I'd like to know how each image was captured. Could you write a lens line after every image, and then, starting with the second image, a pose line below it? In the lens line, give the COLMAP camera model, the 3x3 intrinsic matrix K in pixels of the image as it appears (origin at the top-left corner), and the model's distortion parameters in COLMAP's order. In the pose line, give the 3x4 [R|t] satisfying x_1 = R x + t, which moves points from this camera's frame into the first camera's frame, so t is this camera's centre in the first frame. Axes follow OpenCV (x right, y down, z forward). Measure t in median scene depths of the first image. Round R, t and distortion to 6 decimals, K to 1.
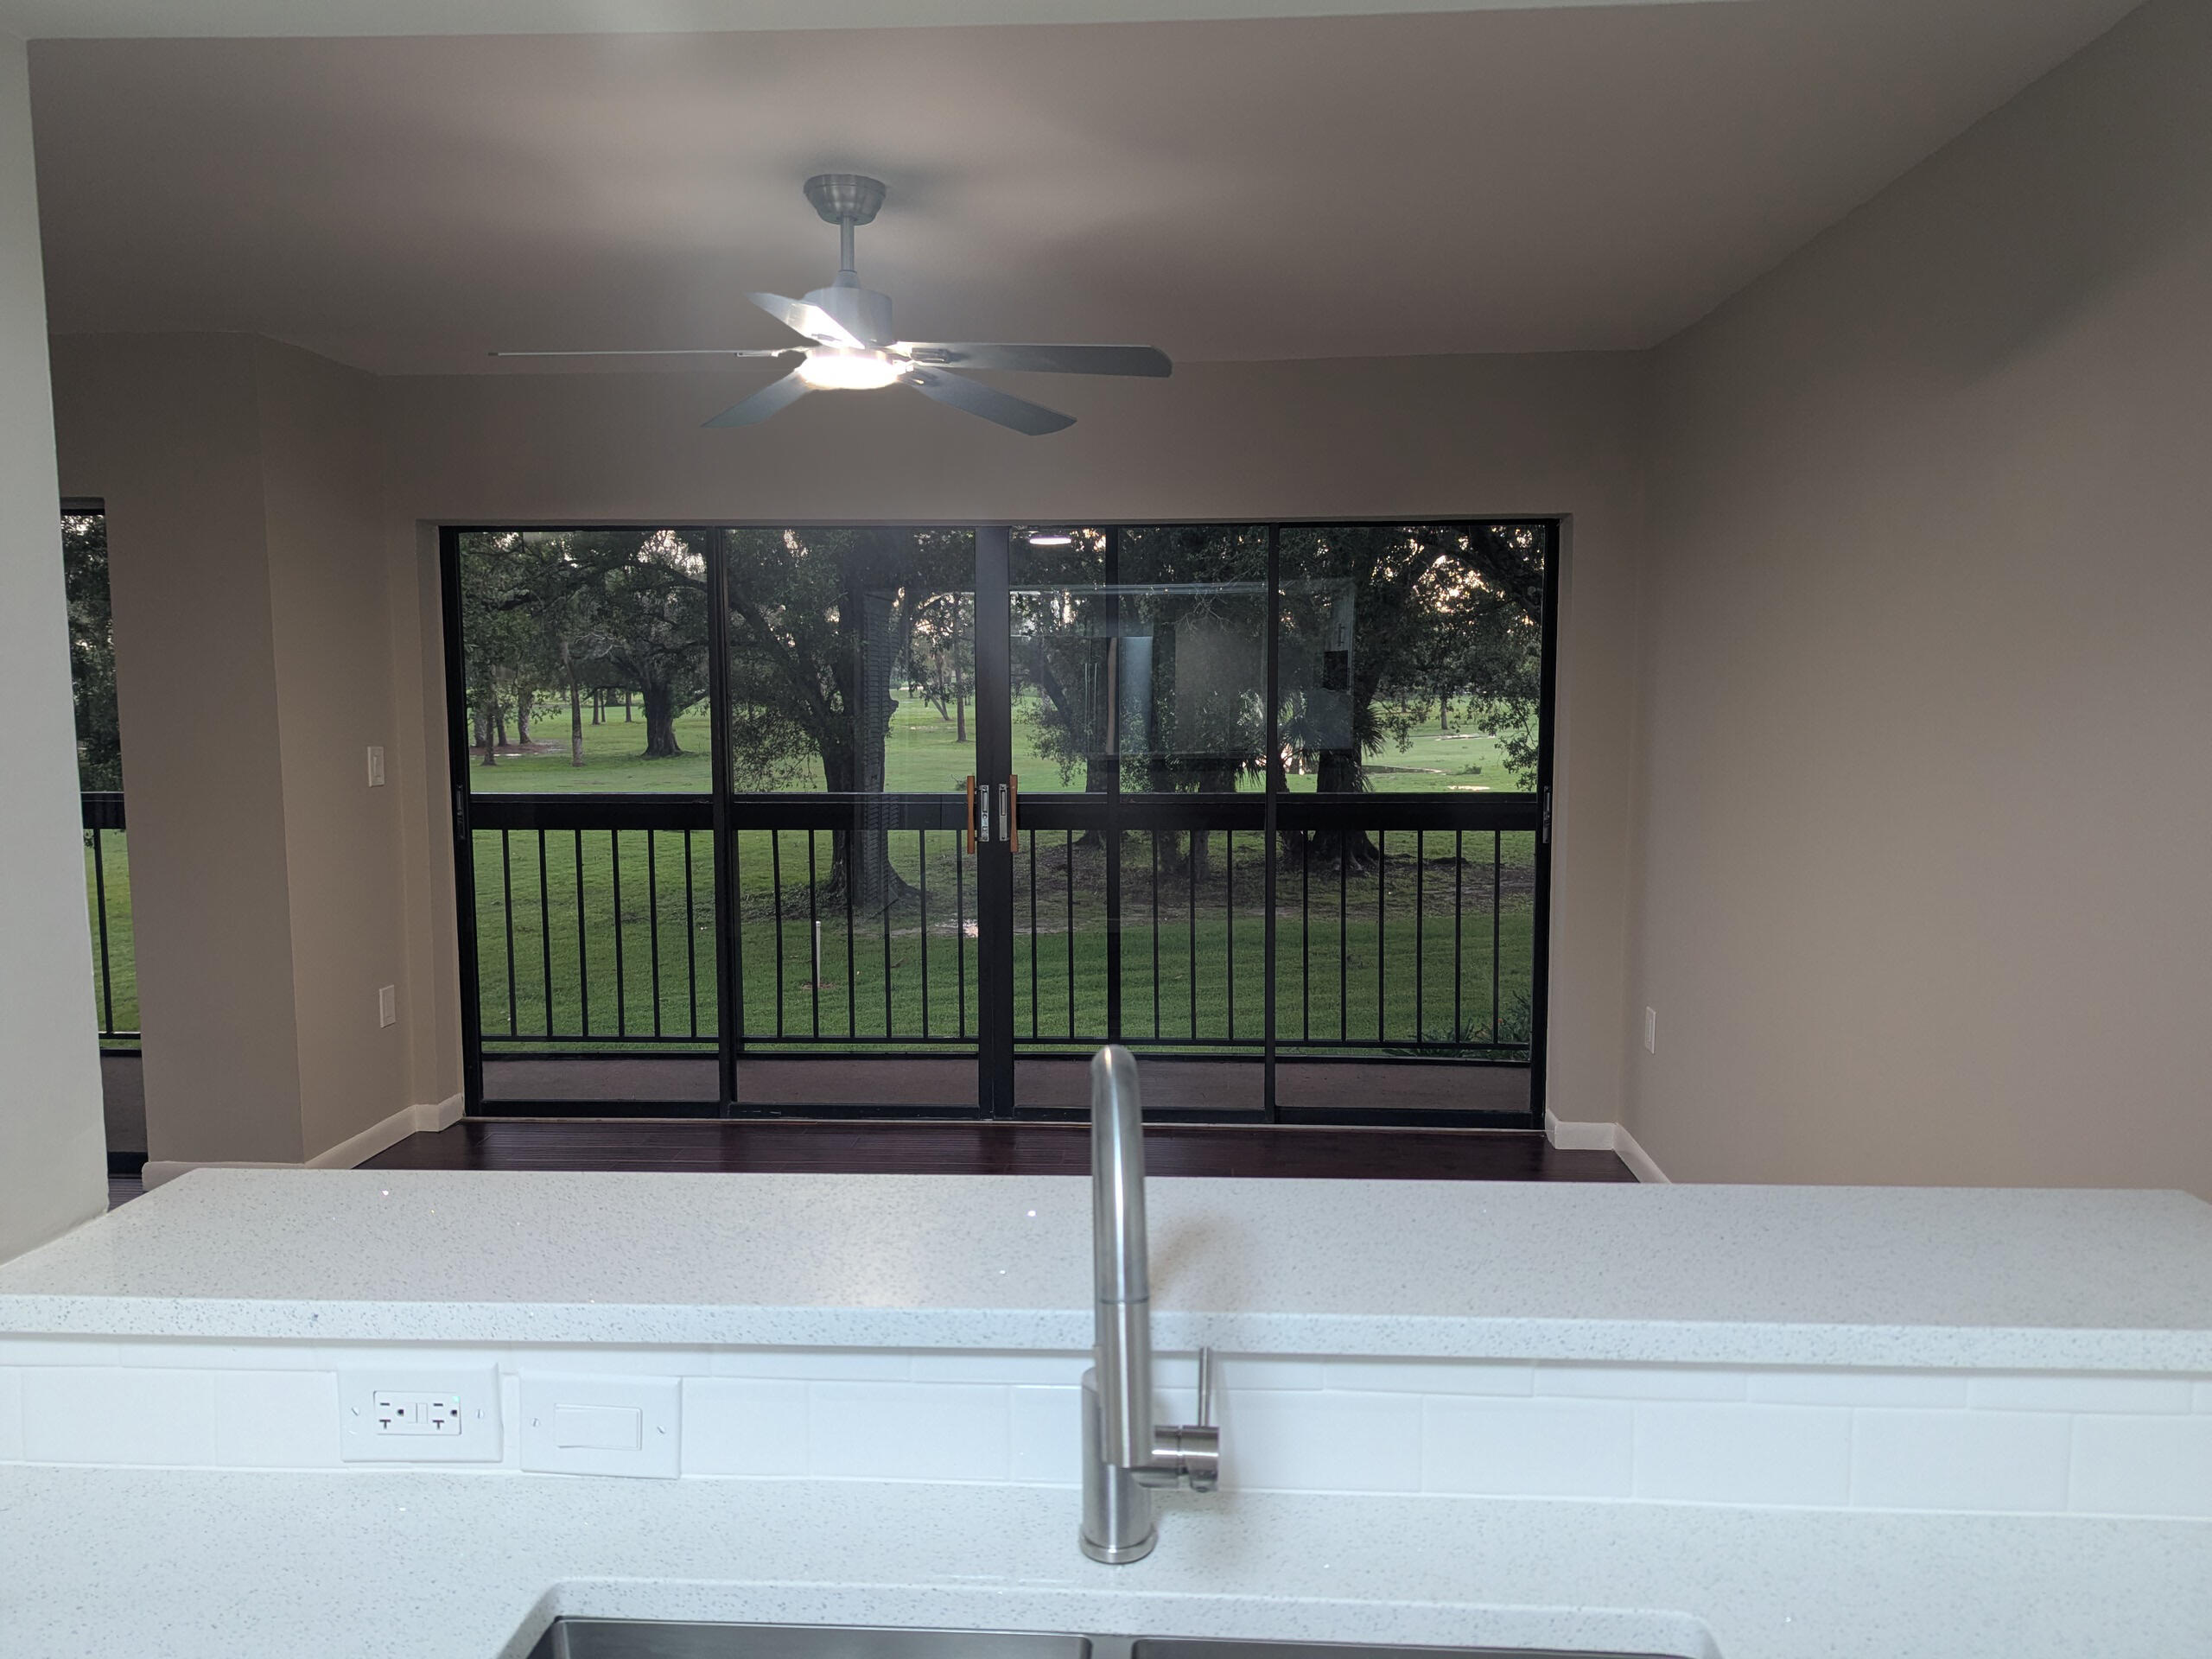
lens RADIAL K [[1551.2, 0, 1123.1], [0, 1551.2, 825.9], [0, 0, 1]] dist [0.042470, -0.000613]
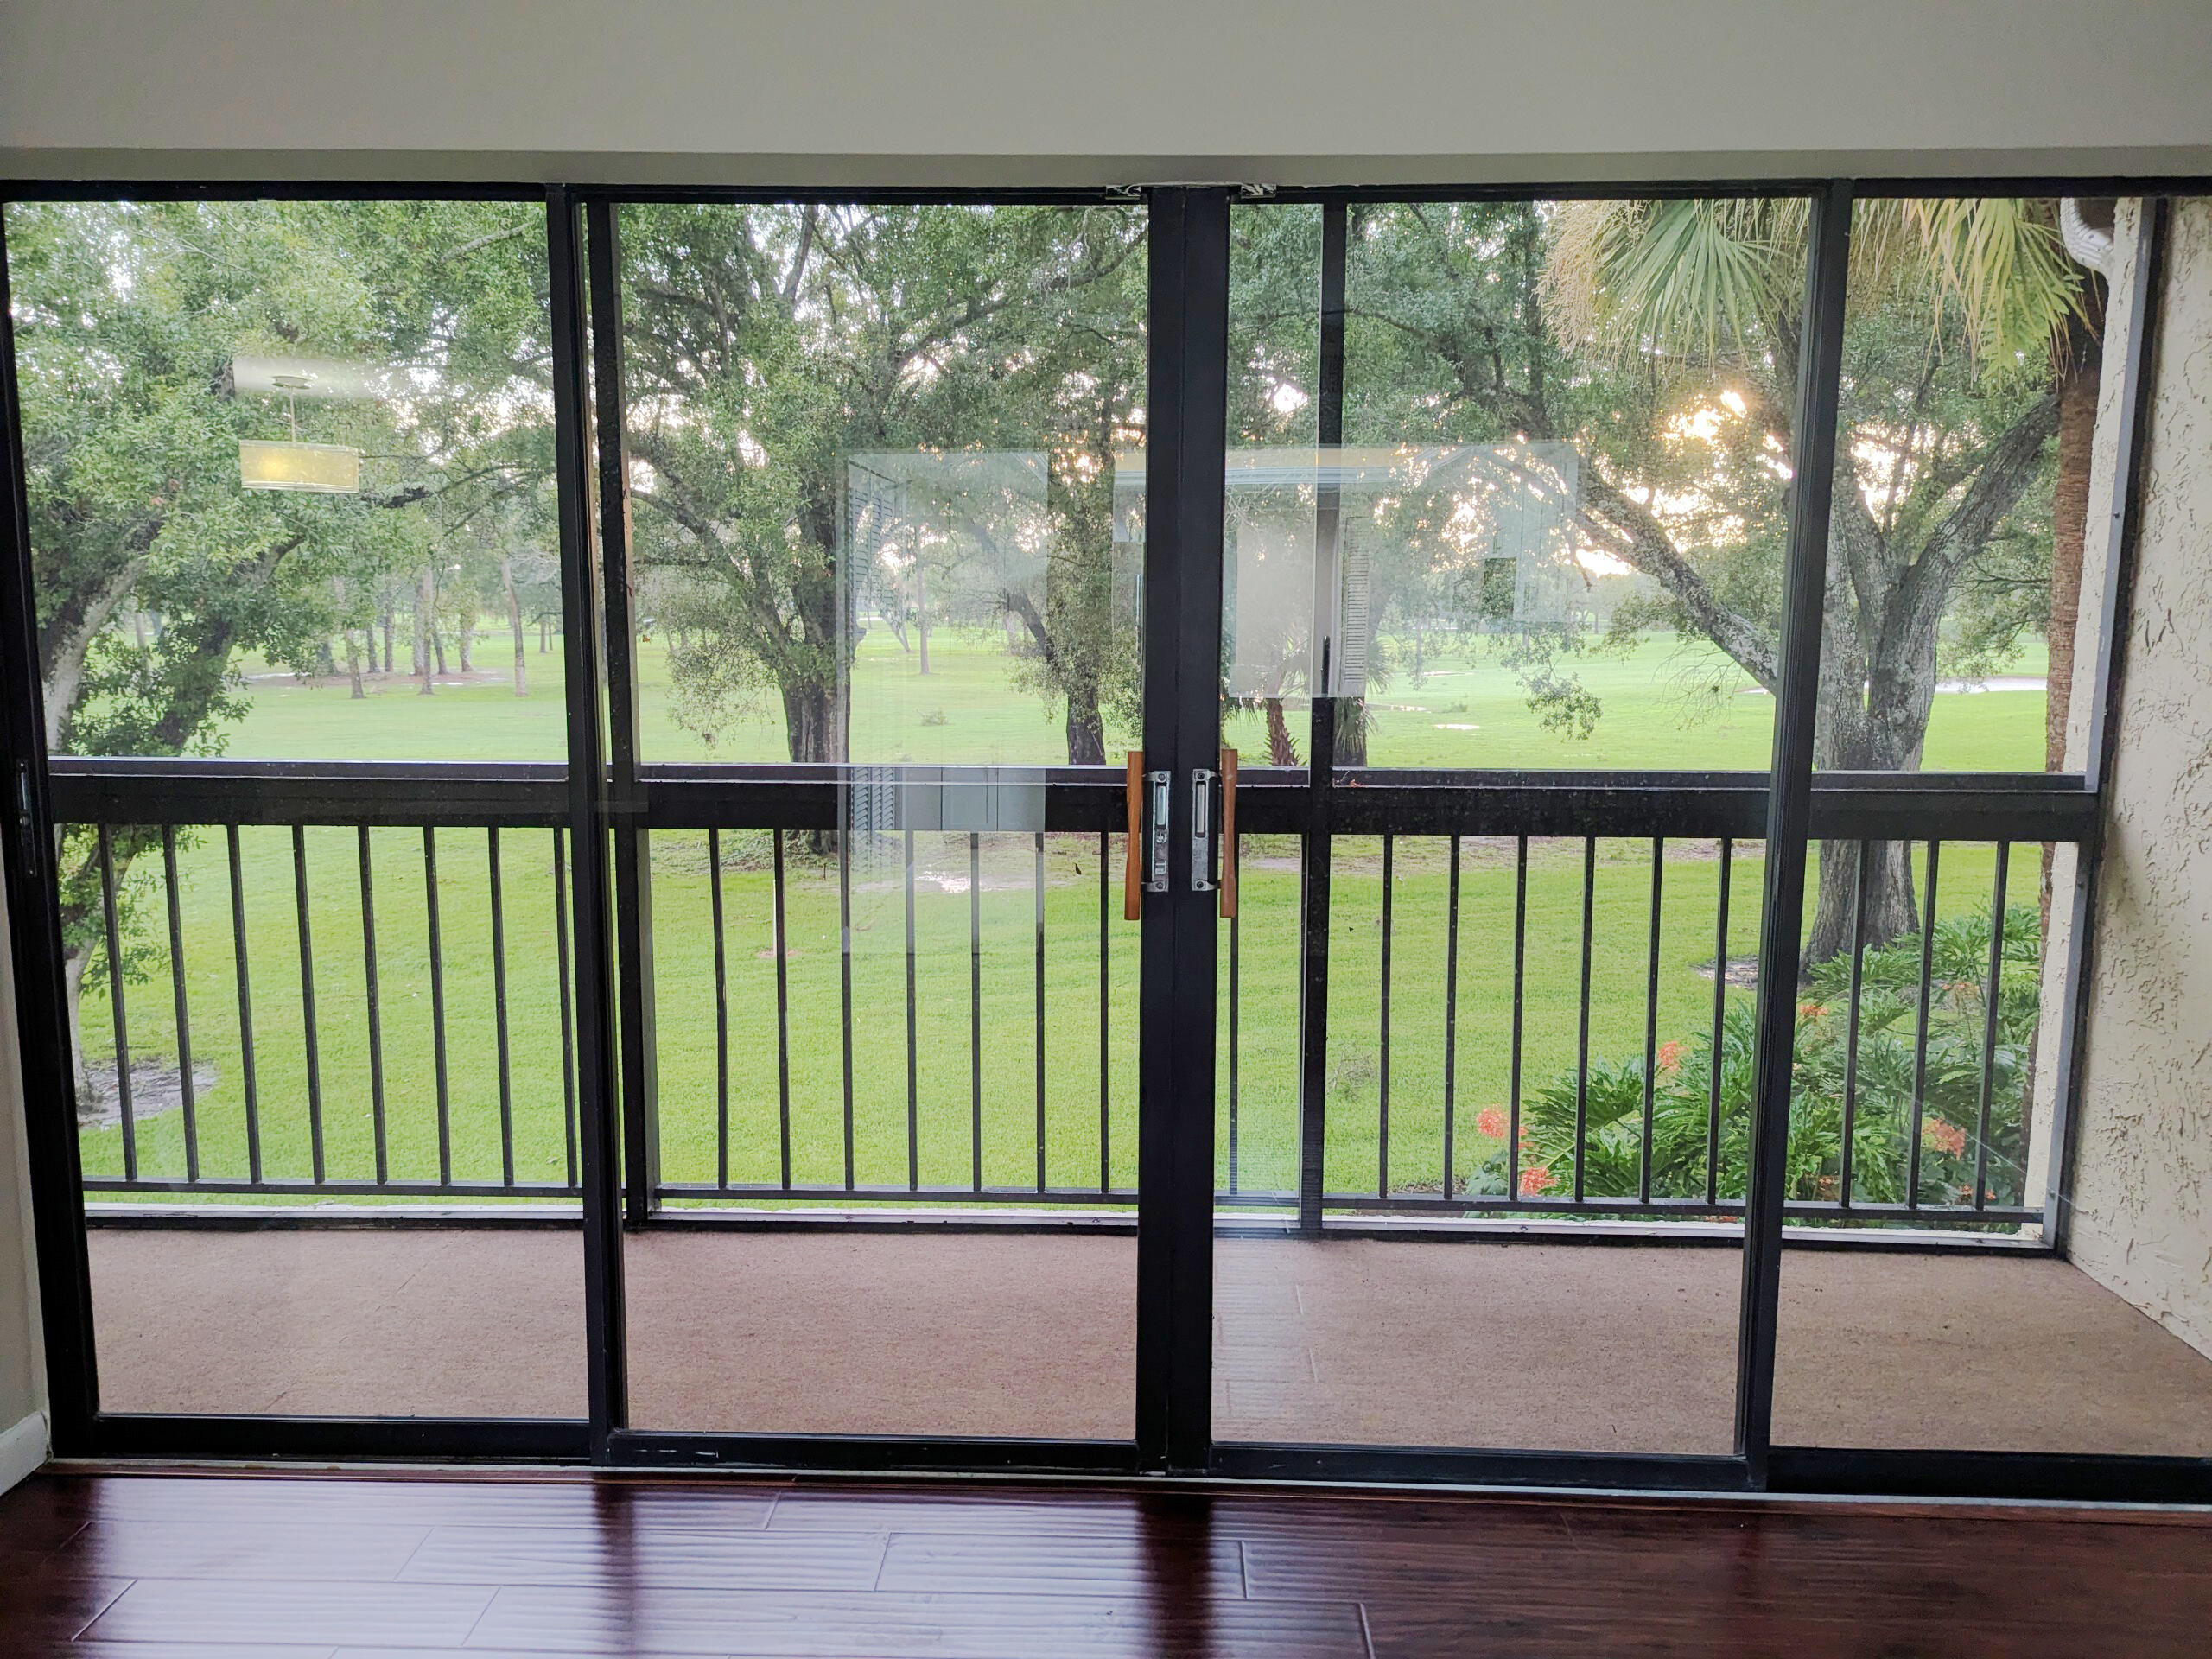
lens RADIAL K [[1551.2, 0, 1123.1], [0, 1551.2, 825.9], [0, 0, 1]] dist [0.042470, -0.000613]
pose [[0.999634, 0.005479, 0.026493, -0.042713], [-0.006595, 0.999087, 0.042214, -0.011099], [-0.026238, -0.042373, 0.998757, 0.204580]]
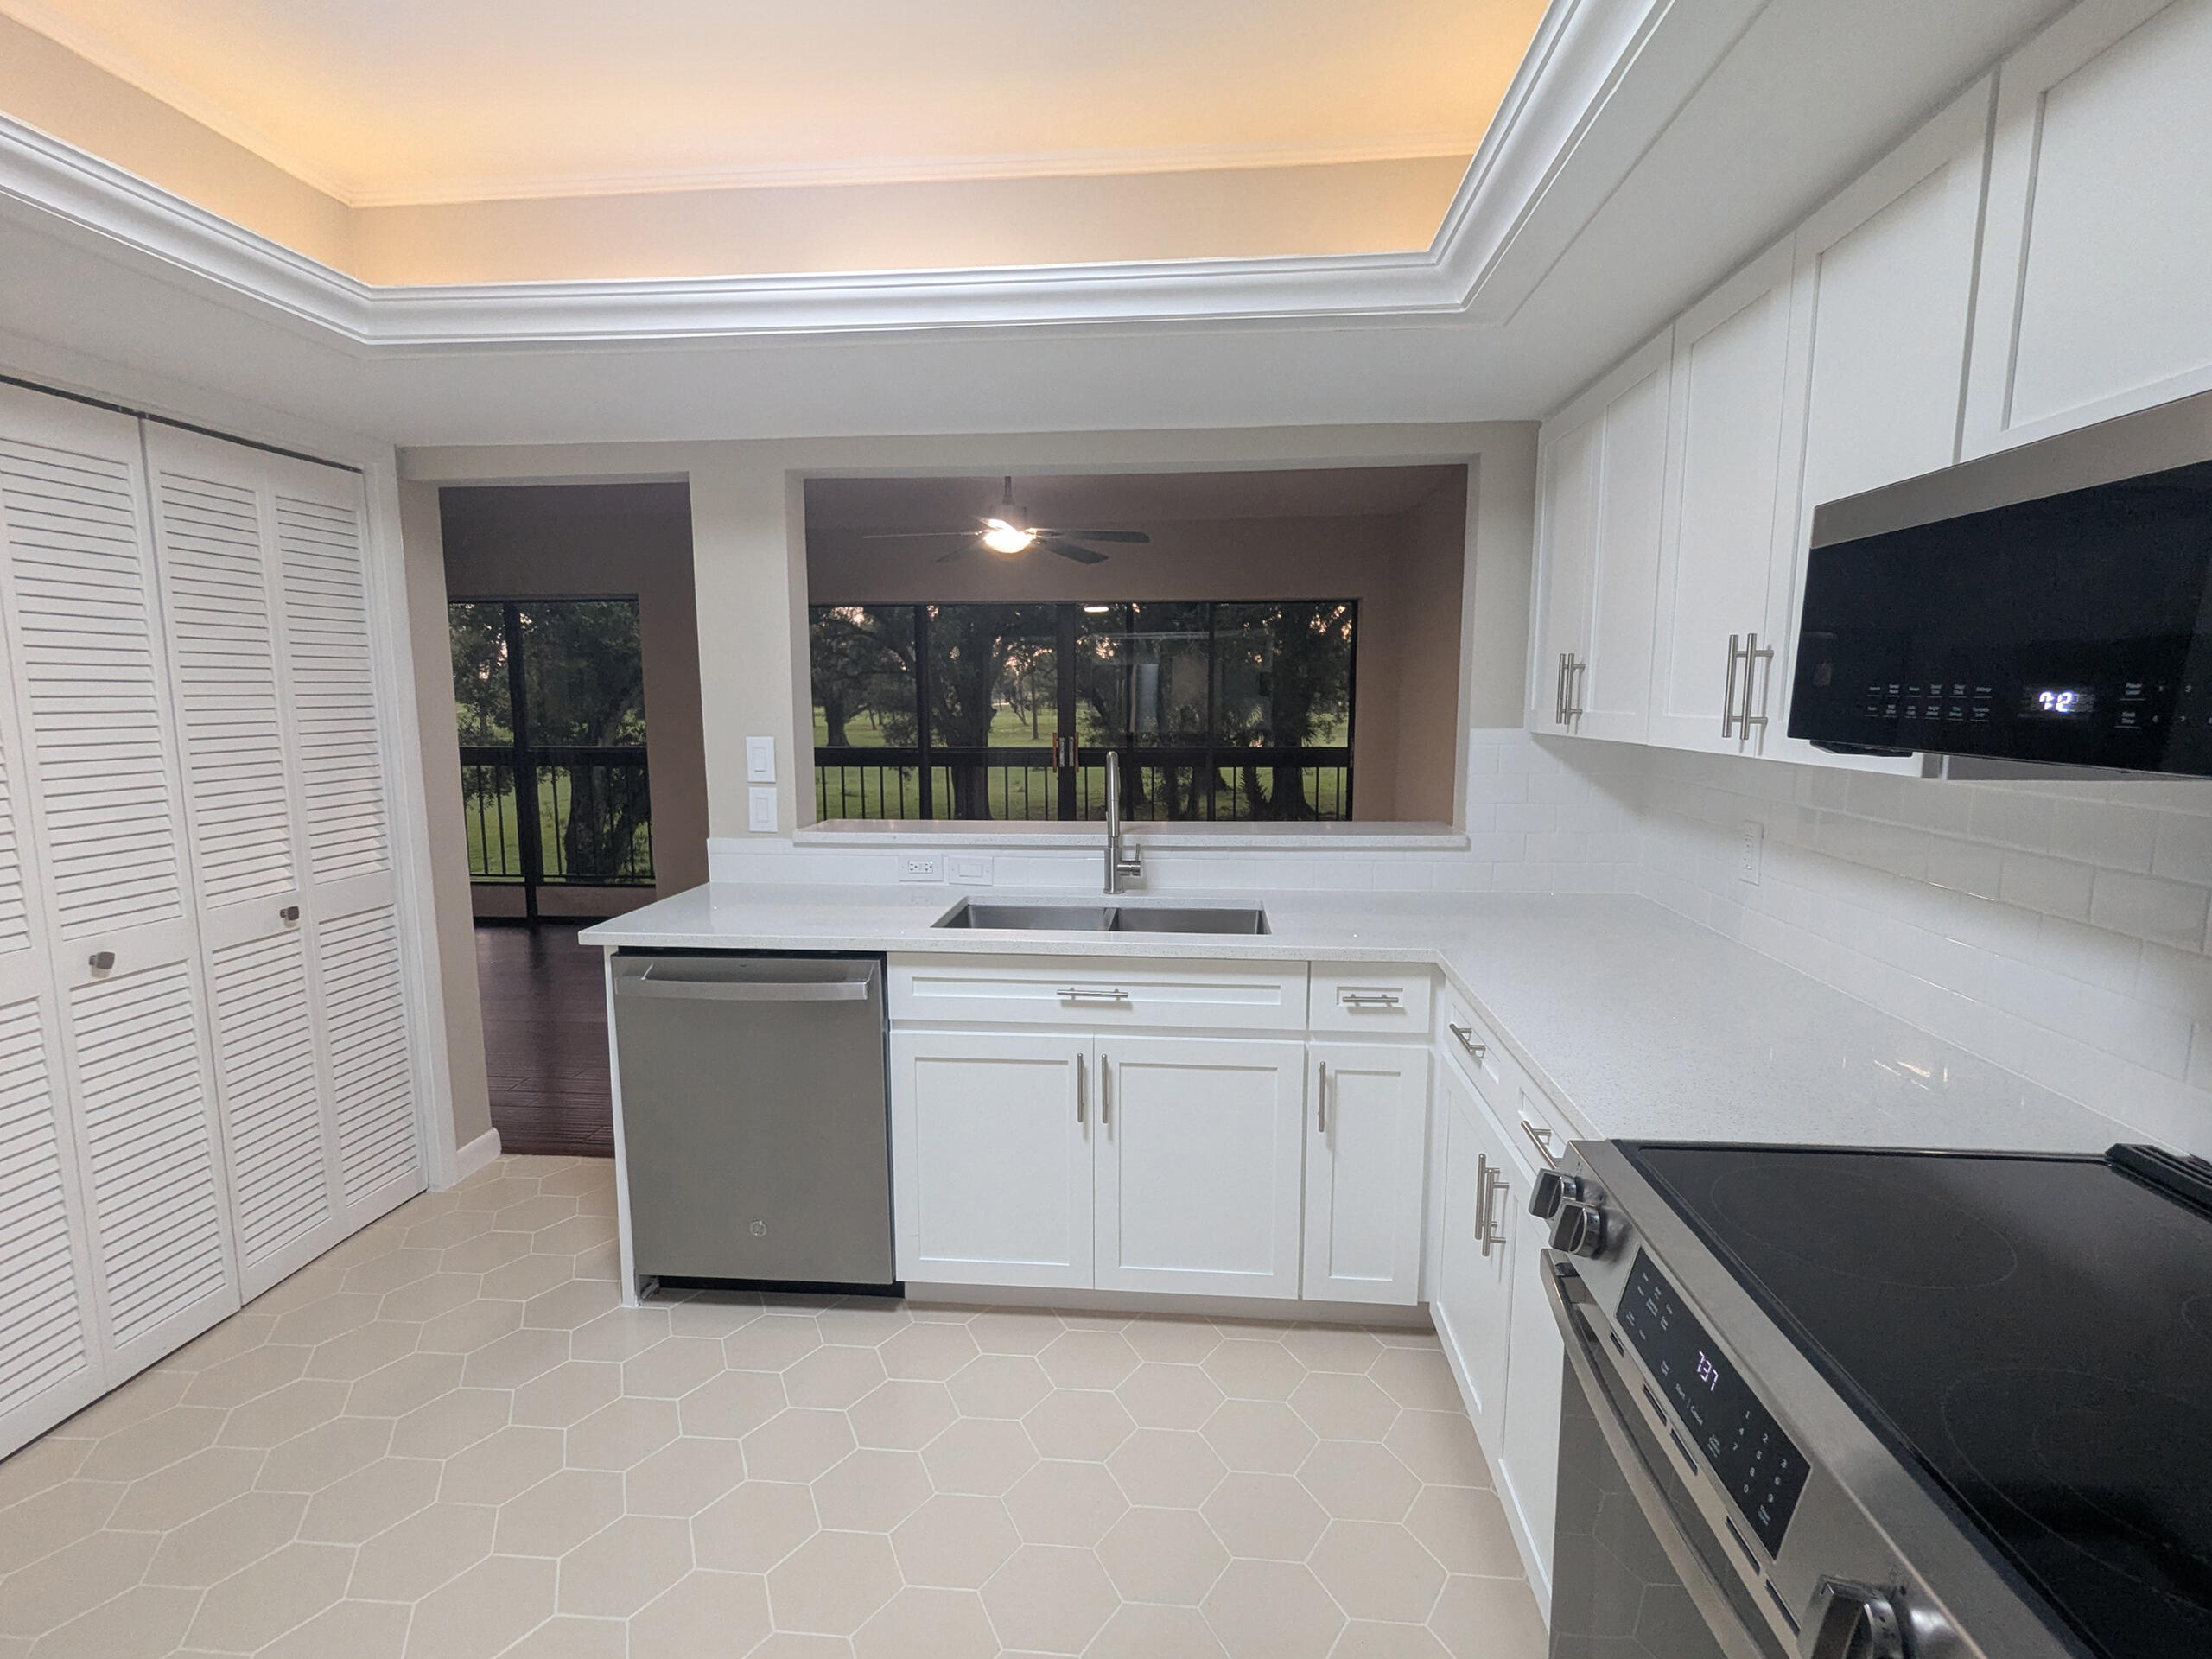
lens RADIAL K [[1065.4, 0, 1108.2], [0, 1065.4, 840.8], [0, 0, 1]] dist [-0.000225, 0.000043]
pose [[0.999375, 0.004700, -0.035031, 0.005560], [-0.003337, 0.999238, 0.038882, 0.018064], [0.035187, -0.038741, 0.998630, -0.118812]]
